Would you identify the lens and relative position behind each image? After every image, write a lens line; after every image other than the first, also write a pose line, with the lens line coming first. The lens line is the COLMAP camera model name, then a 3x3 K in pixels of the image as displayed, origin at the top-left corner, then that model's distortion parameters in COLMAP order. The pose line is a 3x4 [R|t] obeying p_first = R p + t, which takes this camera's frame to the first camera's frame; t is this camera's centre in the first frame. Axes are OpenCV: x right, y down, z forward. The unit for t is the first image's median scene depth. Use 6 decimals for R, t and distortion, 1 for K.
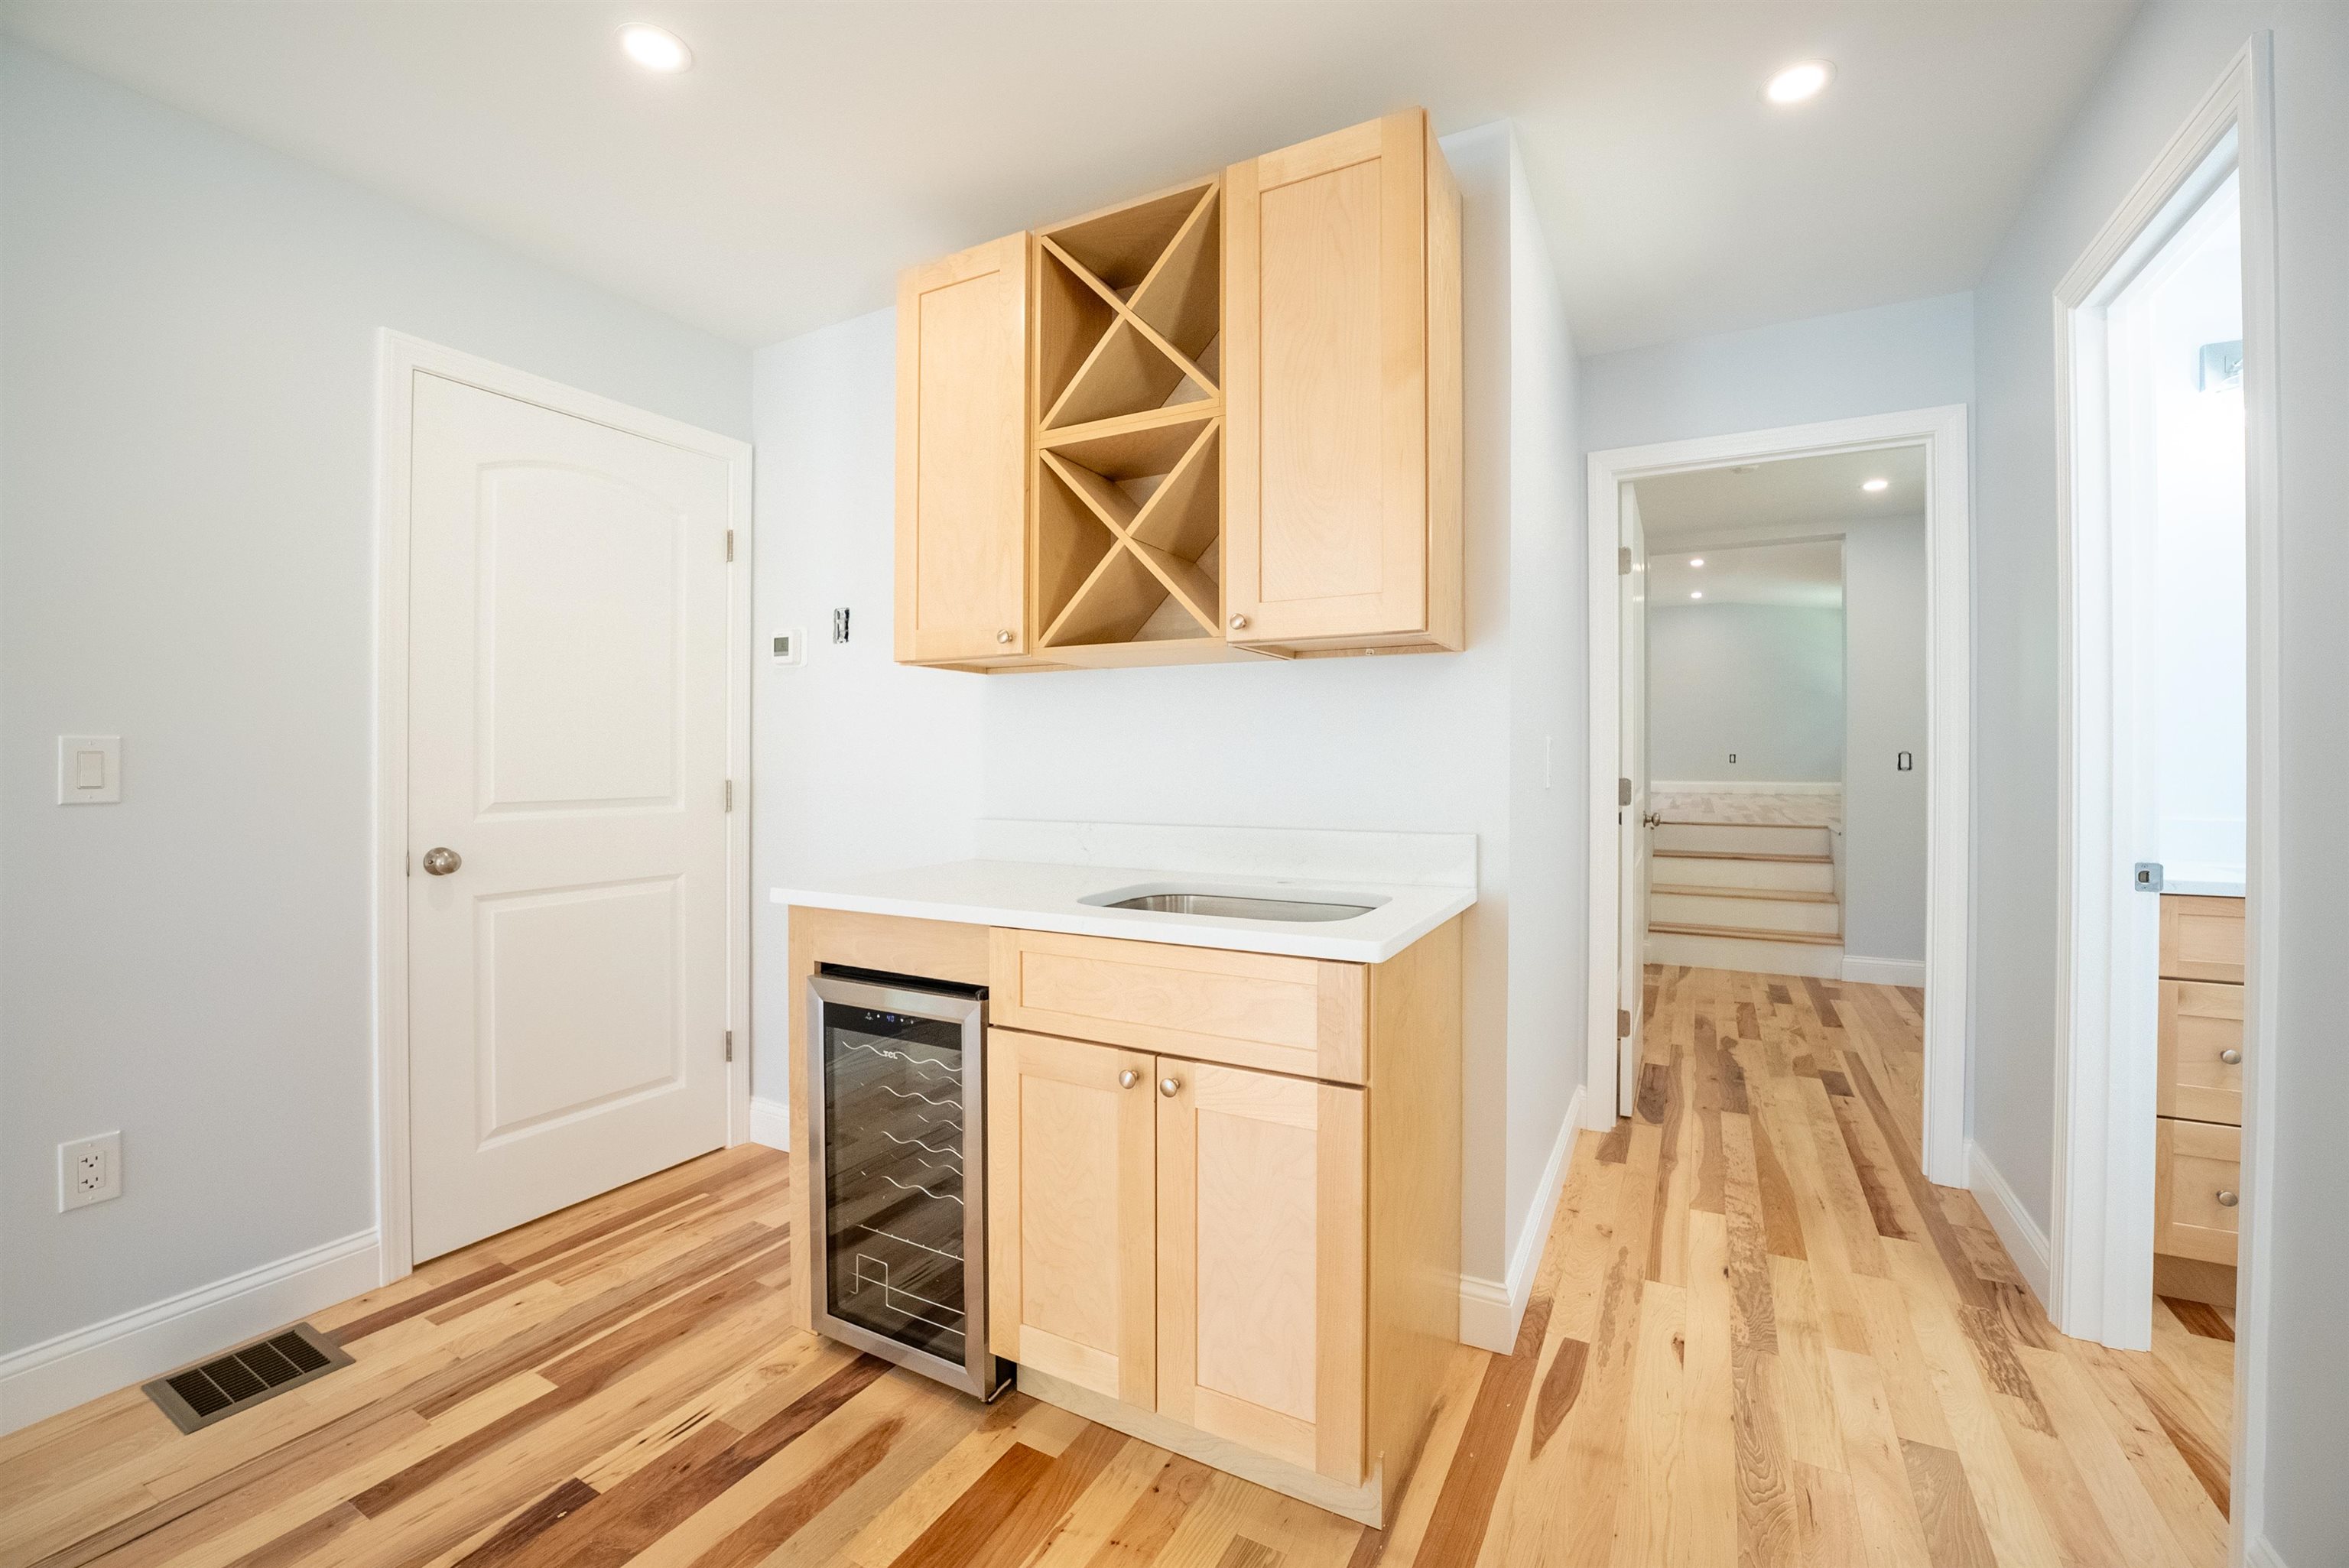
lens RADIAL K [[981.7, 0, 1171.2], [0, 981.7, 758.5], [0, 0, 1]] dist [-0.026576, 0.000201]
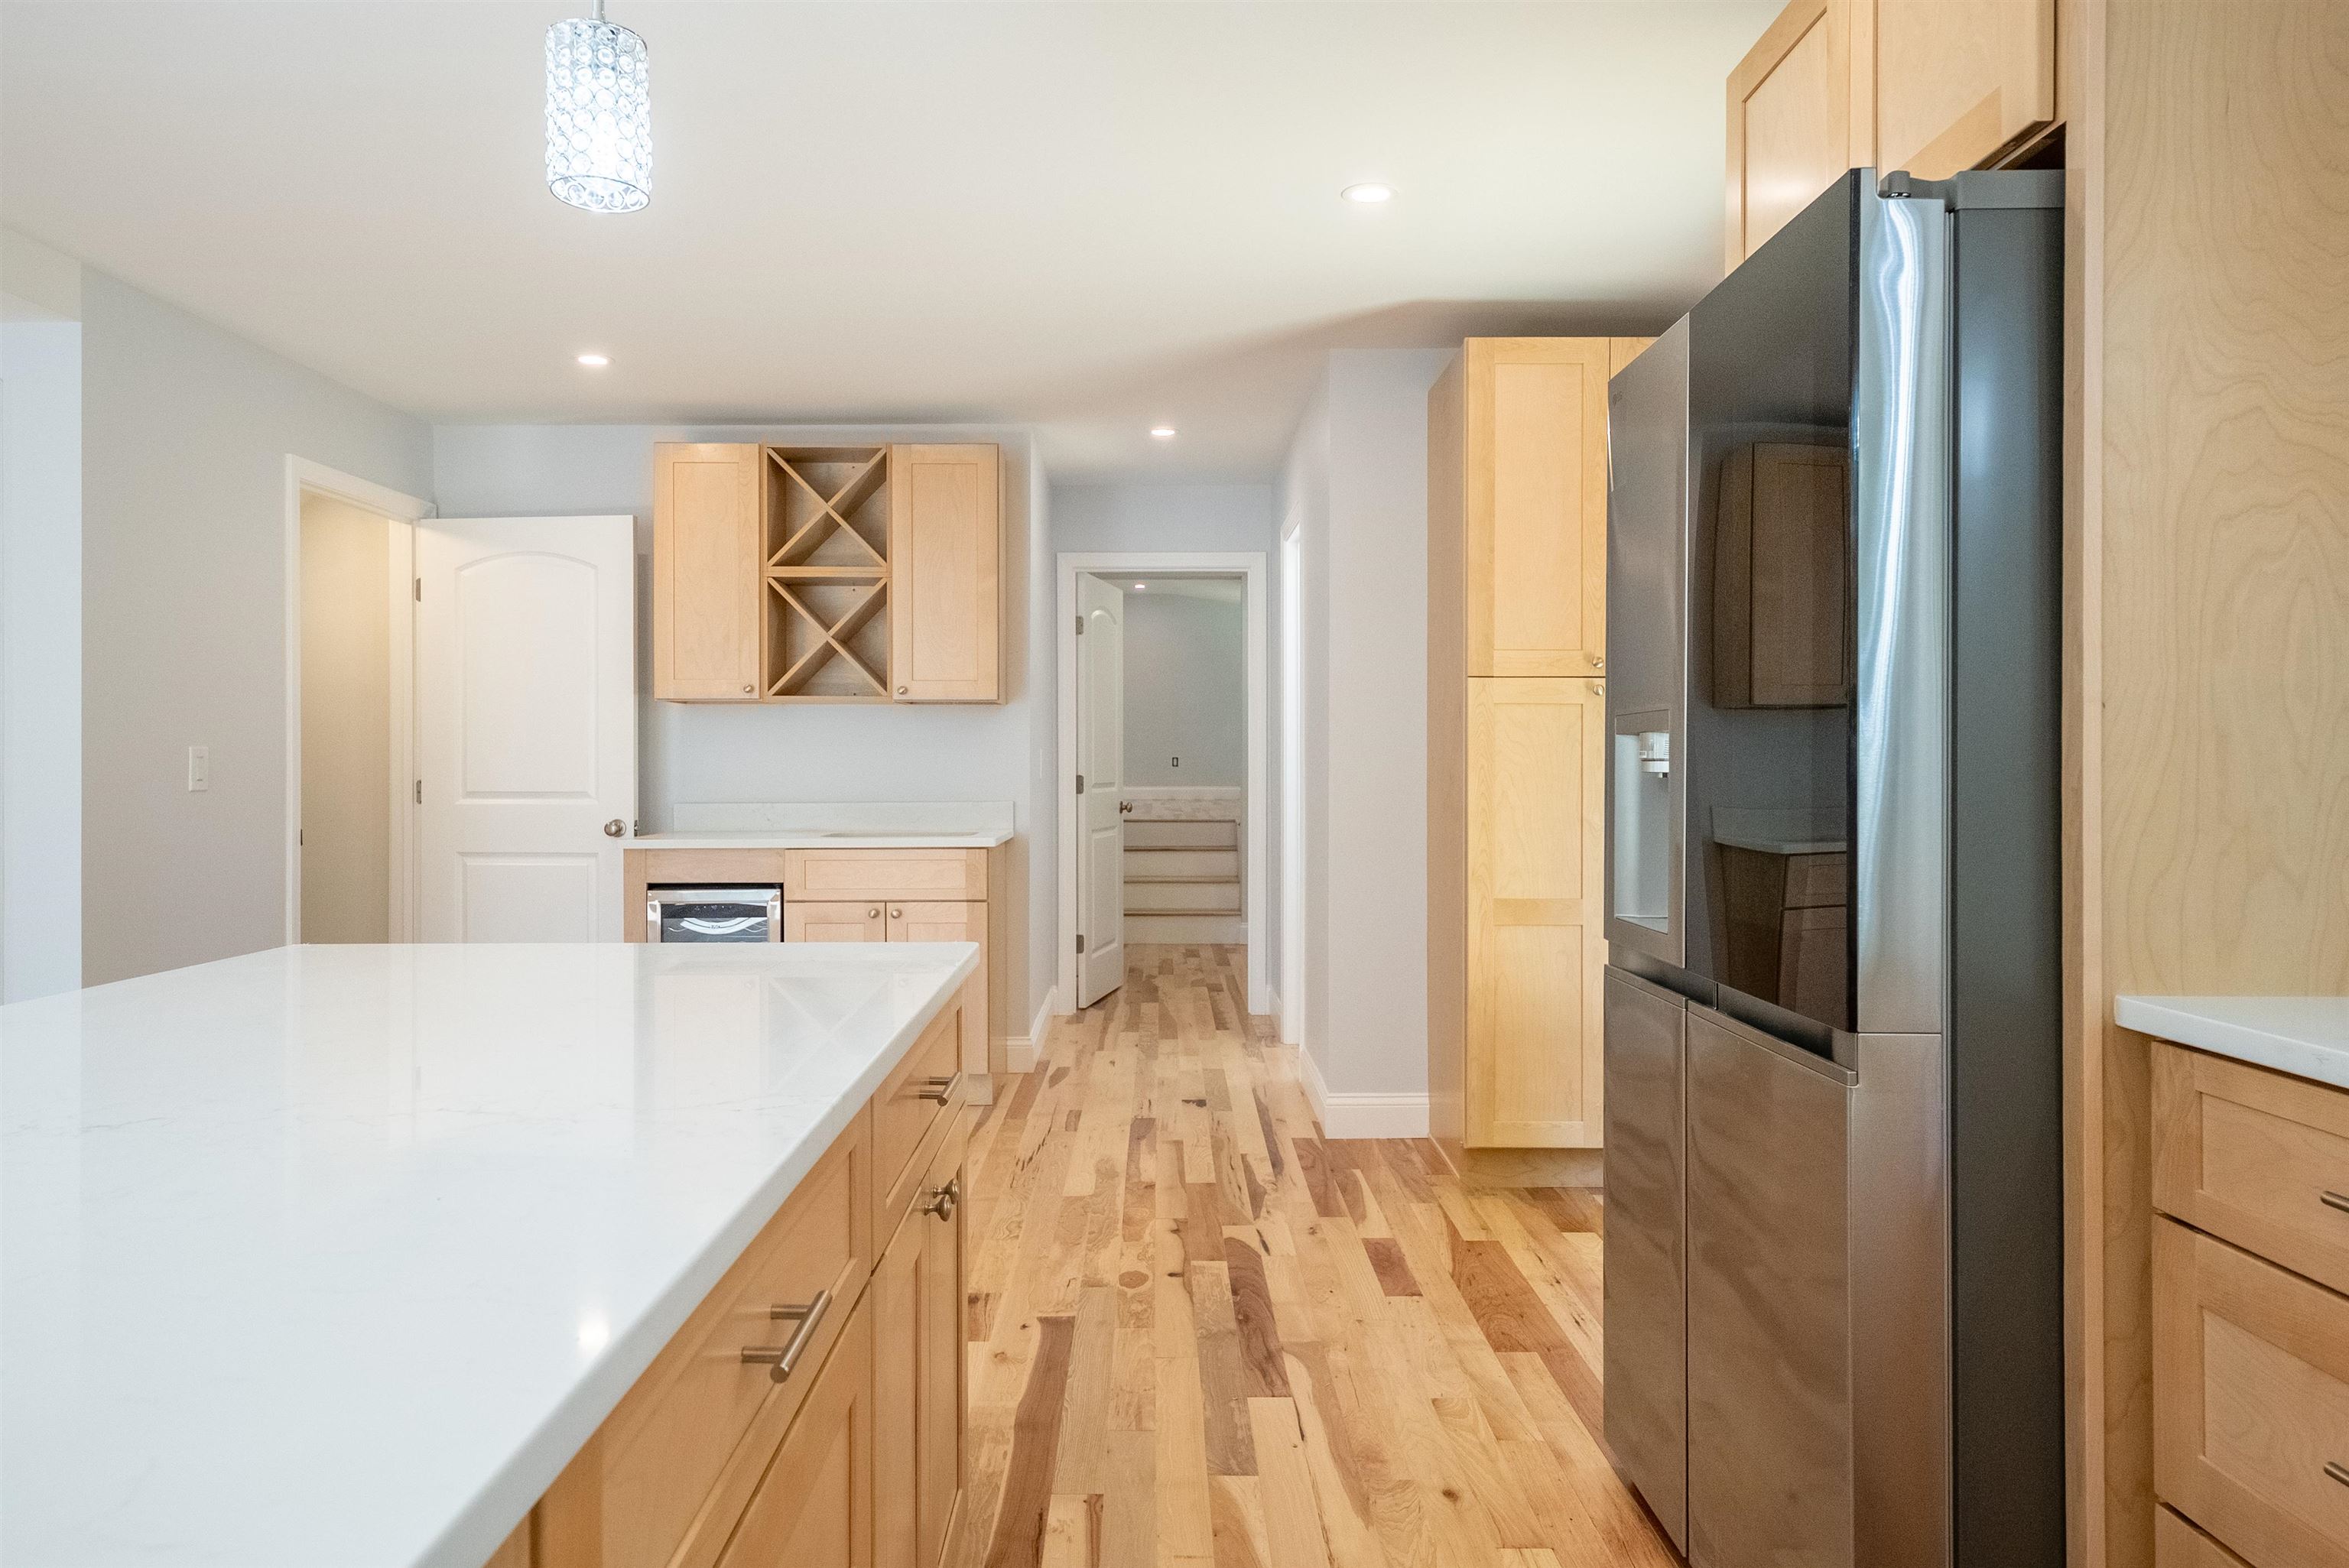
lens RADIAL K [[1554.9, 0, 1174.5], [0, 1554.9, 784.0], [0, 0, 1]] dist [-0.000458, 0.000146]
pose [[0.873559, -0.008075, 0.486652, -0.823438], [0.001506, 0.999902, 0.013888, 0.002176], [-0.486716, -0.011399, 0.873486, -1.666452]]
